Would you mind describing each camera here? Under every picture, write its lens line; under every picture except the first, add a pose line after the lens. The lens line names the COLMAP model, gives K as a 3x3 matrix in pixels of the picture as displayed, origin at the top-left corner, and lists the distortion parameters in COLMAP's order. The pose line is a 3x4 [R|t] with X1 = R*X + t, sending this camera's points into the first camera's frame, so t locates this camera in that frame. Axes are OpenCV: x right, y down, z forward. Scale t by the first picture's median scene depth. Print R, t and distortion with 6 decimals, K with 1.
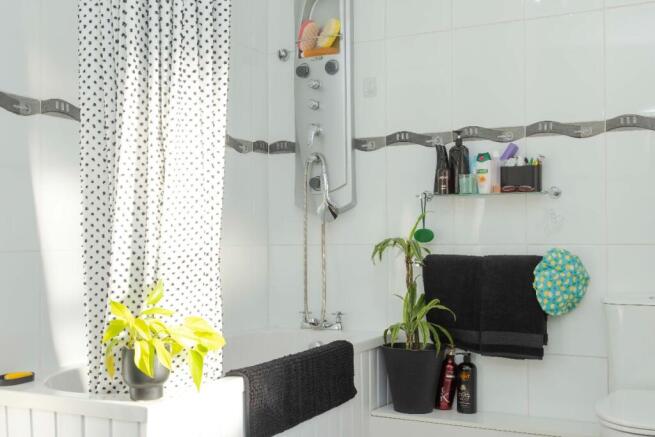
lens RADIAL K [[756.8, 0, 327.5], [0, 756.8, 218.5], [0, 0, 1]] dist [-0.000524, -0.005048]
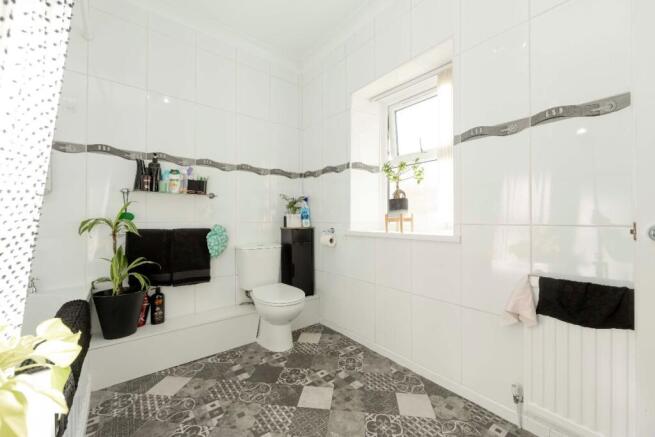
lens RADIAL K [[260.9, 0, 327.5], [0, 260.9, 218.5], [0, 0, 1]] dist [-0.000102, -0.000008]
pose [[0.410254, 0.012916, 0.911880, -0.190008], [-0.025392, 0.999674, -0.002736, 0.017564], [-0.911618, -0.022032, 0.410448, 0.426324]]
